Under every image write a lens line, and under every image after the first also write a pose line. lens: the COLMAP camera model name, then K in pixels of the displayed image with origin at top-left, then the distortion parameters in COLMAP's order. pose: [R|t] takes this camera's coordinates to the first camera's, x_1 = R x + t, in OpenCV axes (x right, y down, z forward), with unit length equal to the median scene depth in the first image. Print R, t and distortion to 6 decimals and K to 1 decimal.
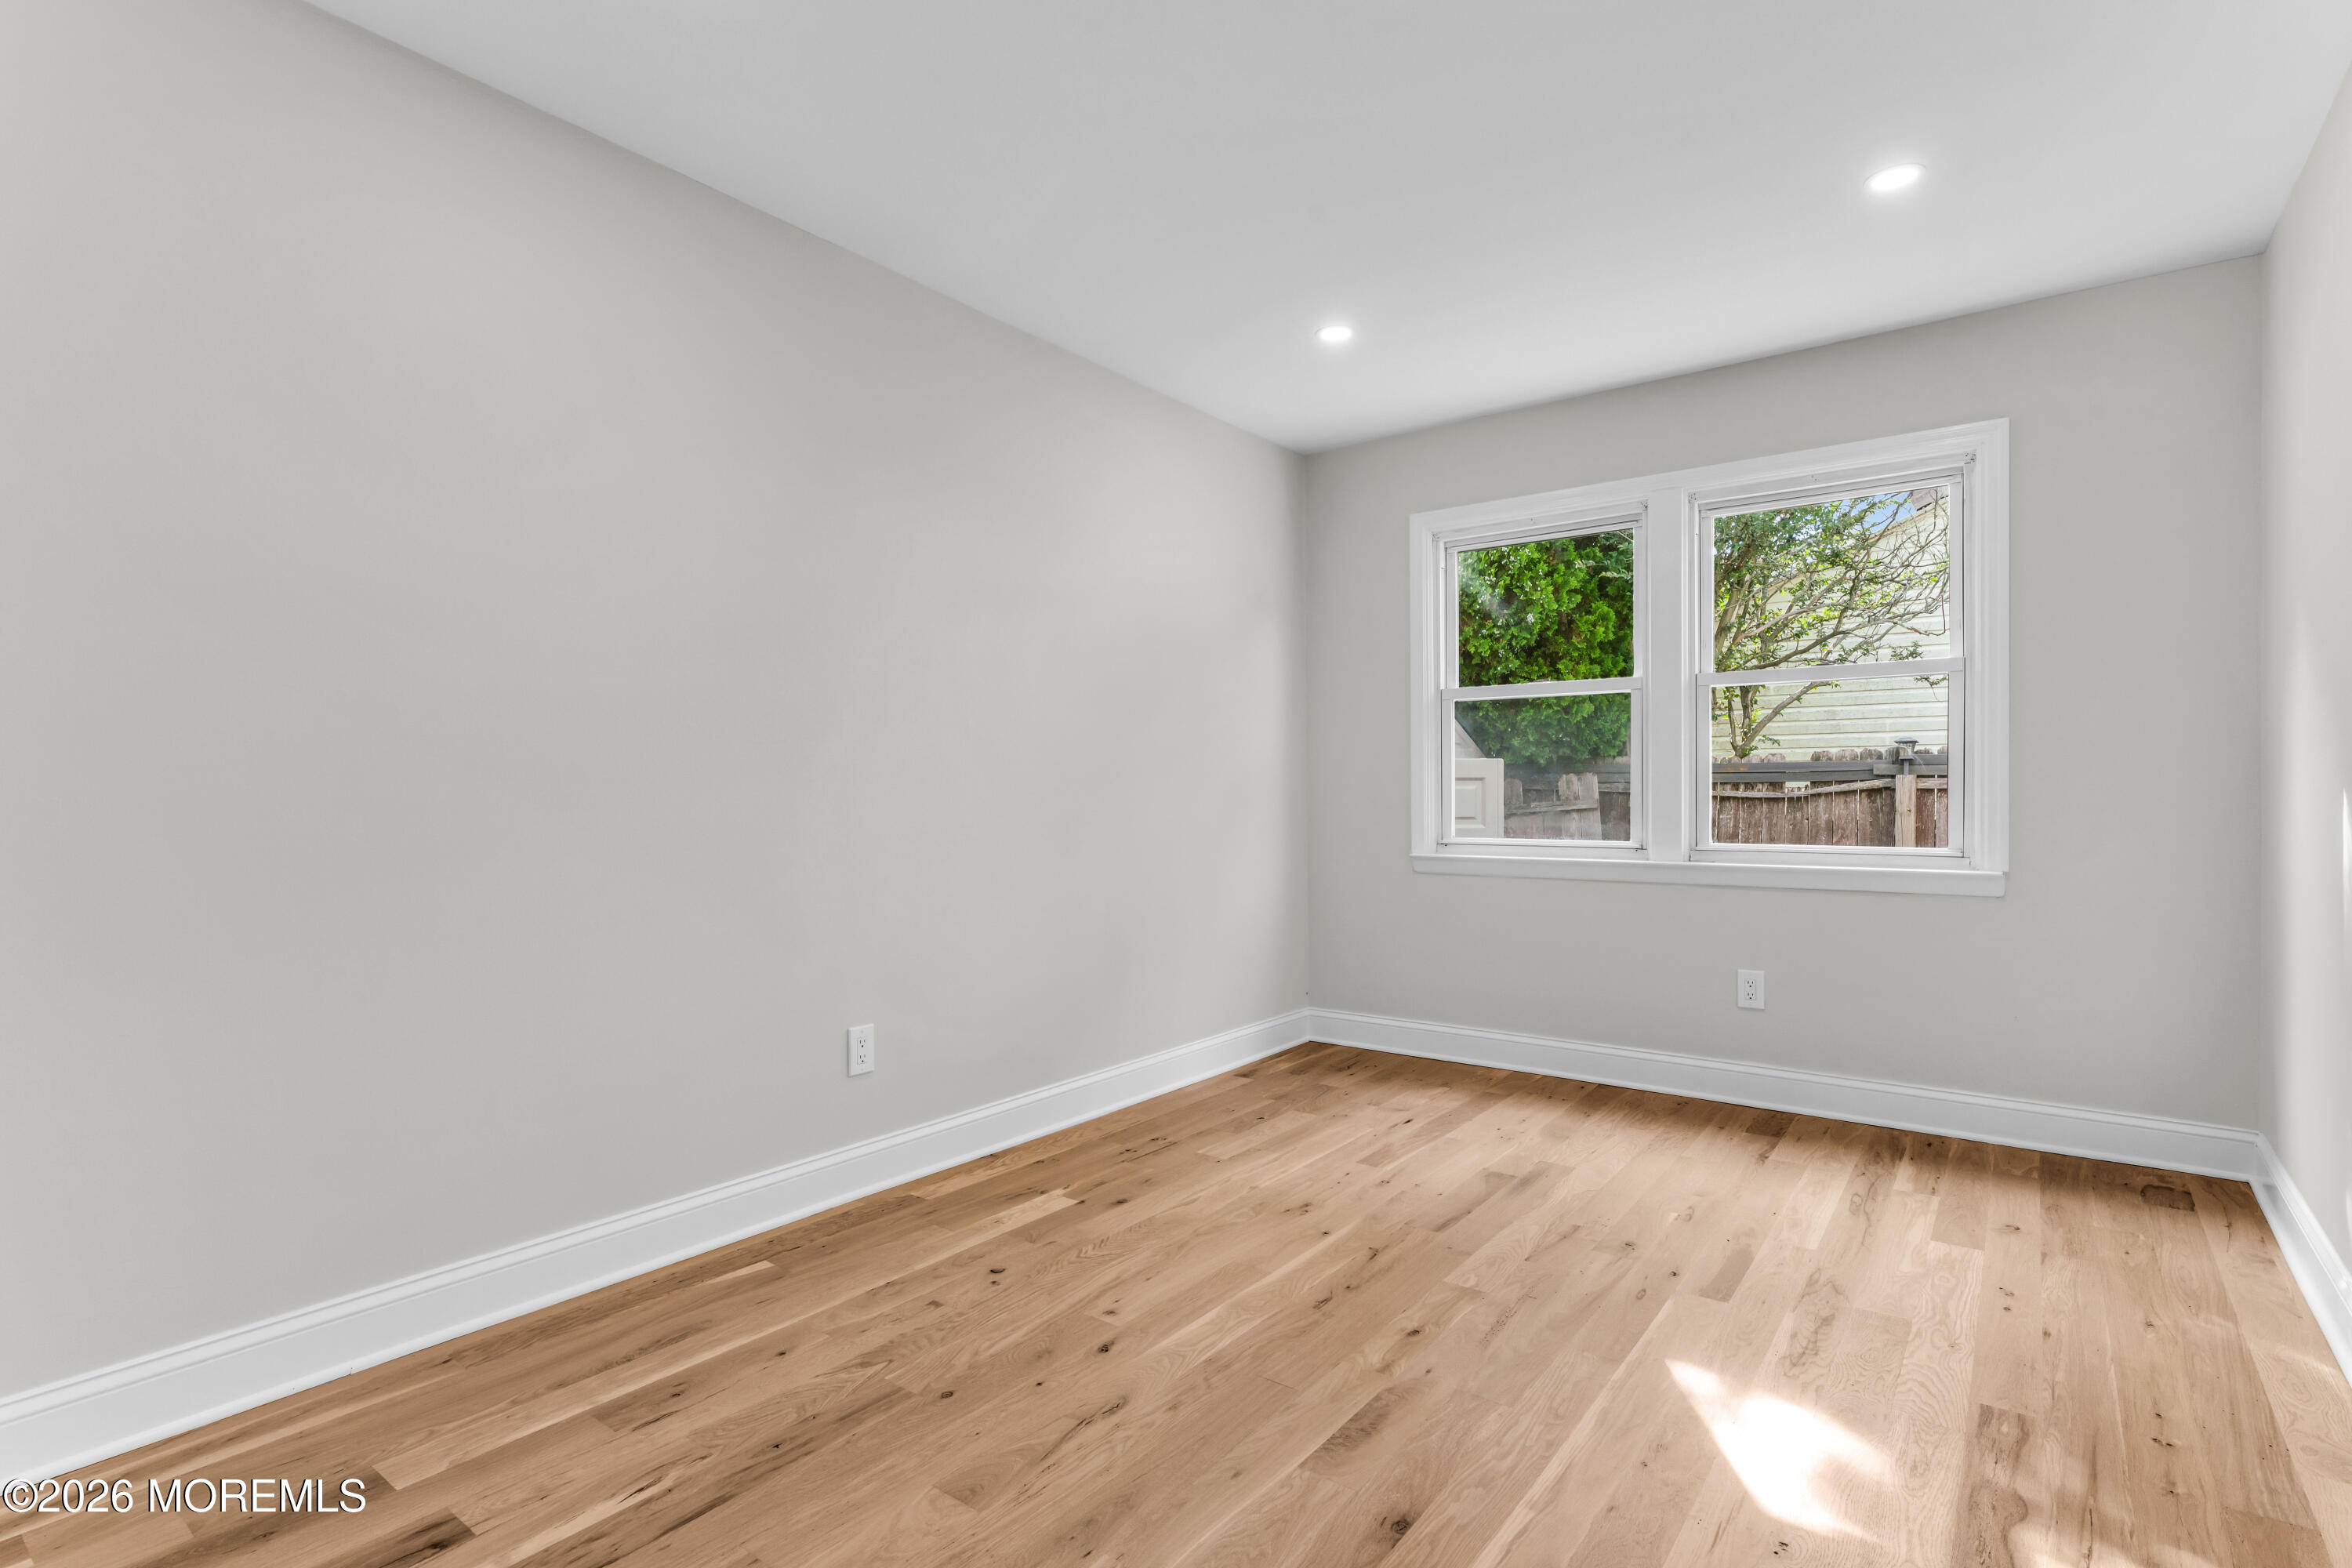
lens RADIAL K [[1140.8, 0, 1174.7], [0, 1140.8, 785.7], [0, 0, 1]] dist [-0.003444, -0.000004]
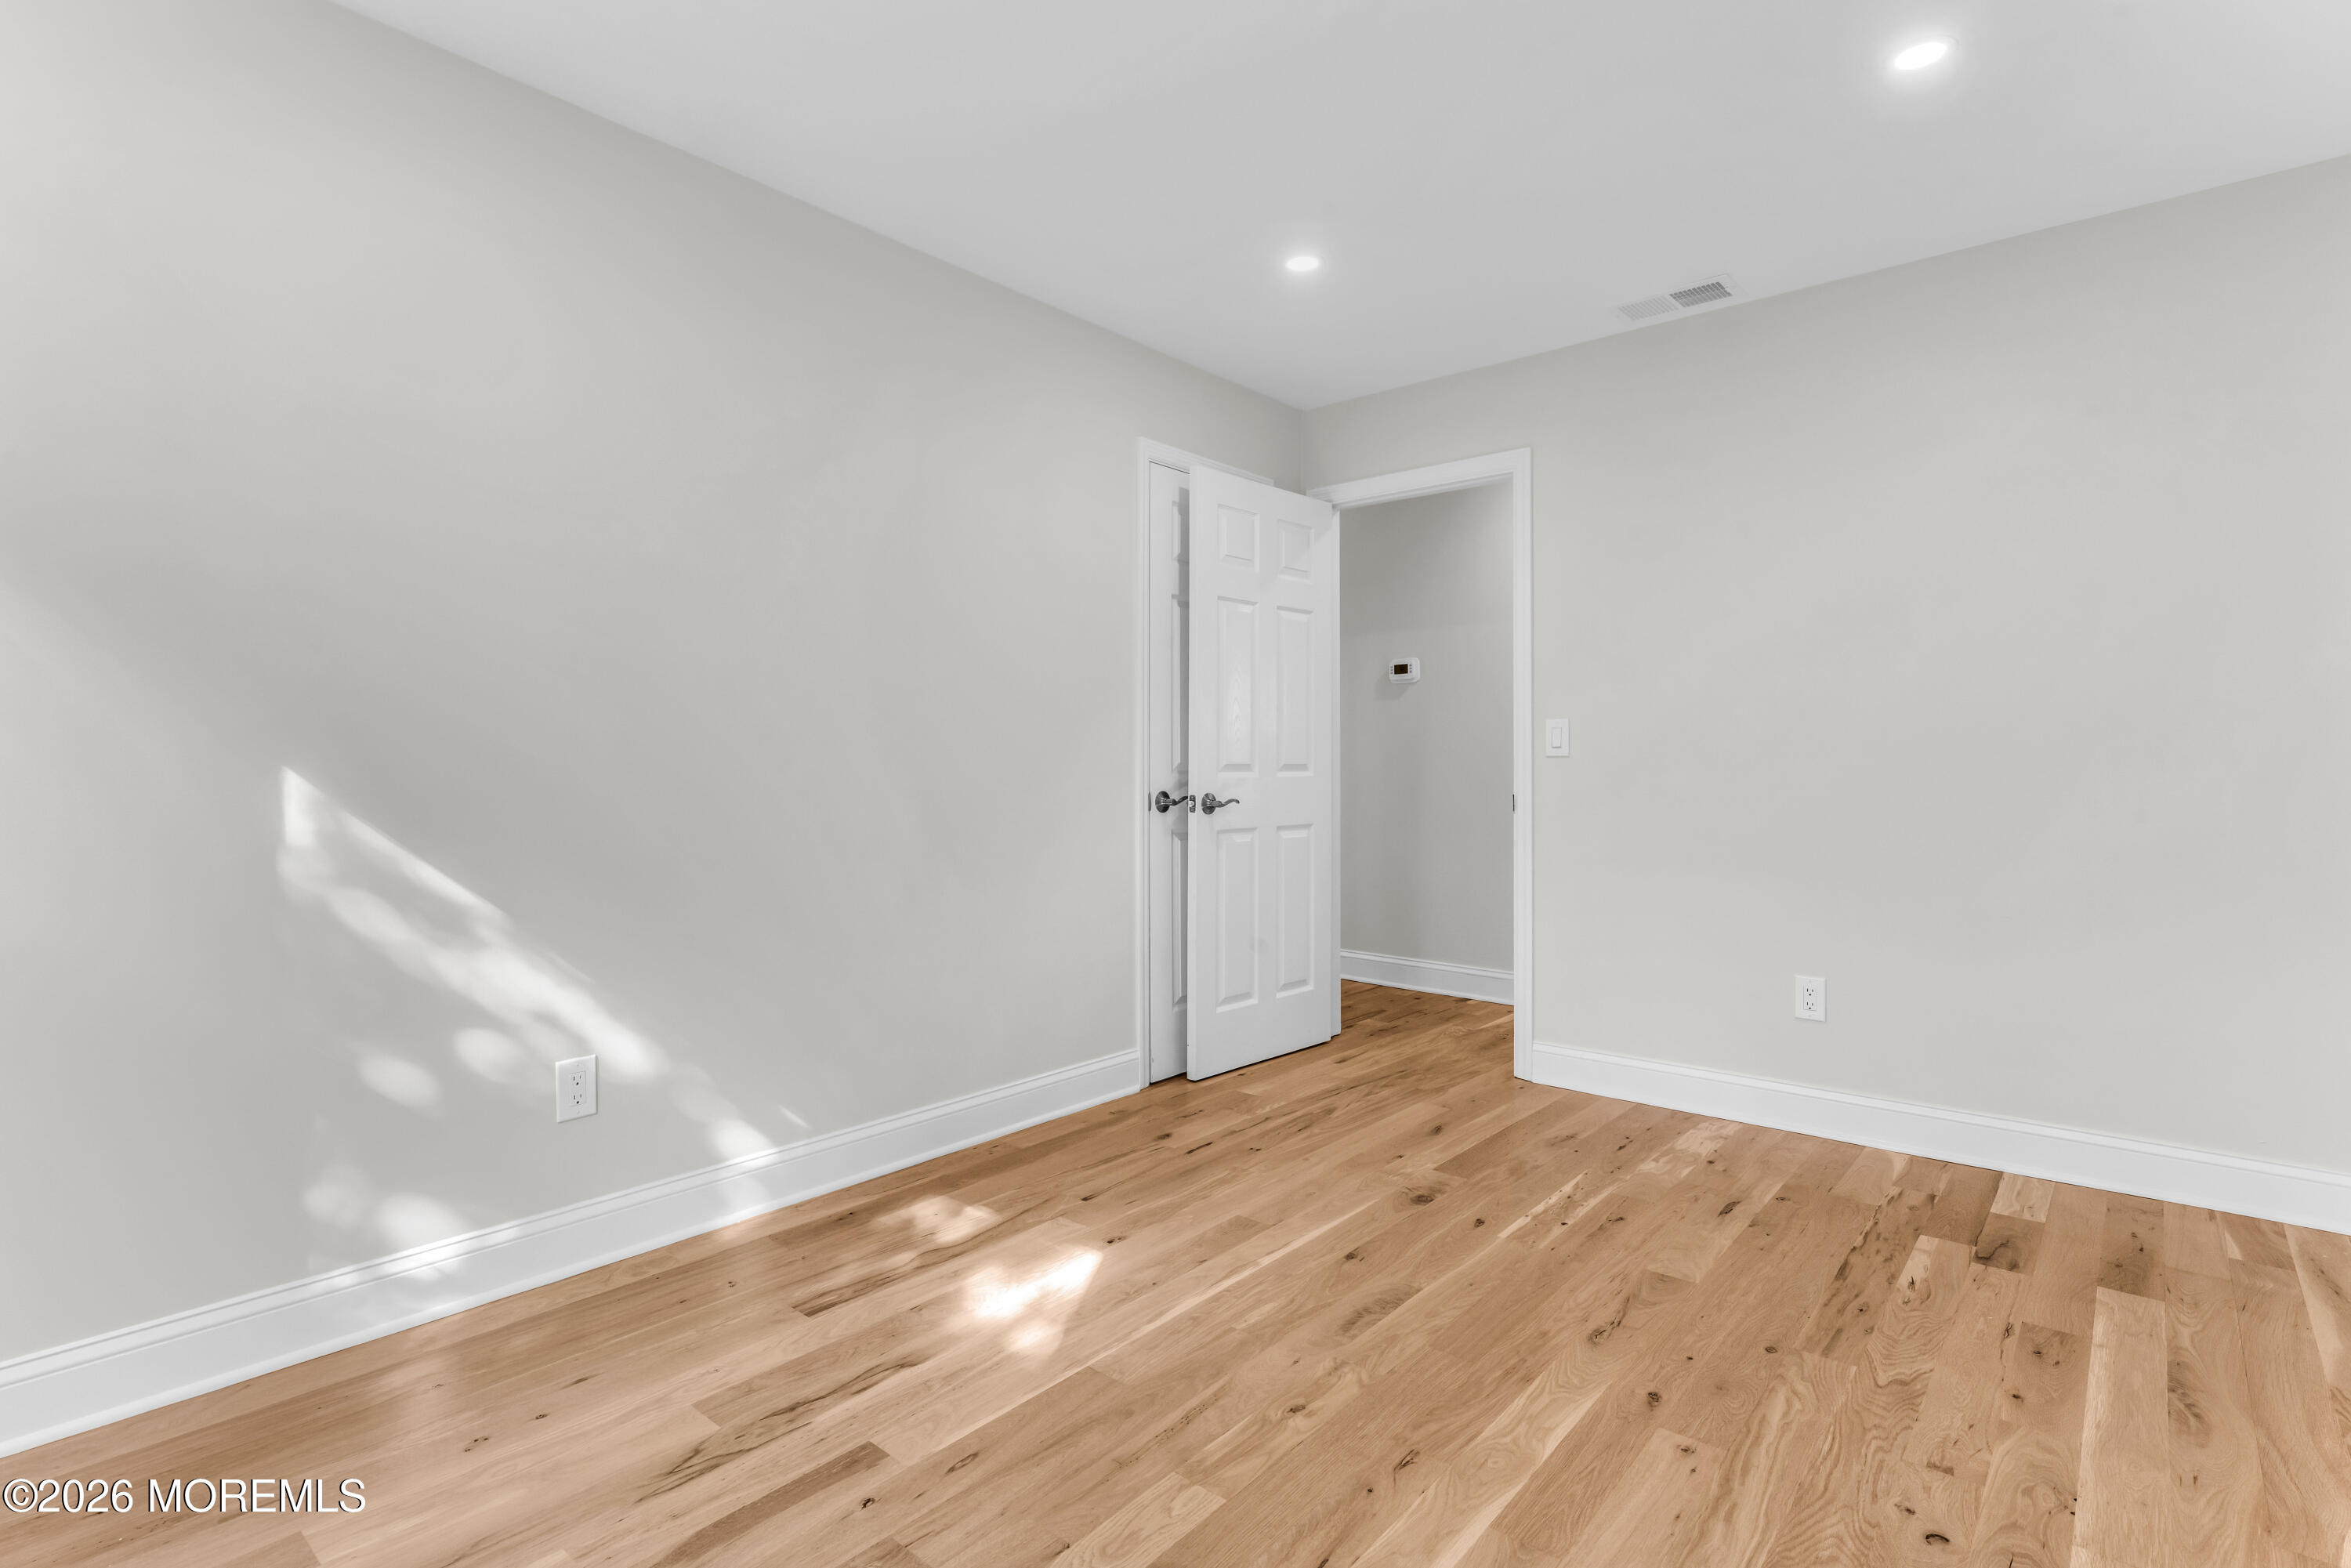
lens RADIAL K [[1140.3, 0, 1177.0], [0, 1140.3, 777.8], [0, 0, 1]] dist [-0.003444, -0.000004]
pose [[-0.998257, 0.000329, 0.059017, 0.263786], [0.000686, 0.999982, 0.006027, 0.007393], [-0.059014, 0.006057, -0.998239, 1.958153]]
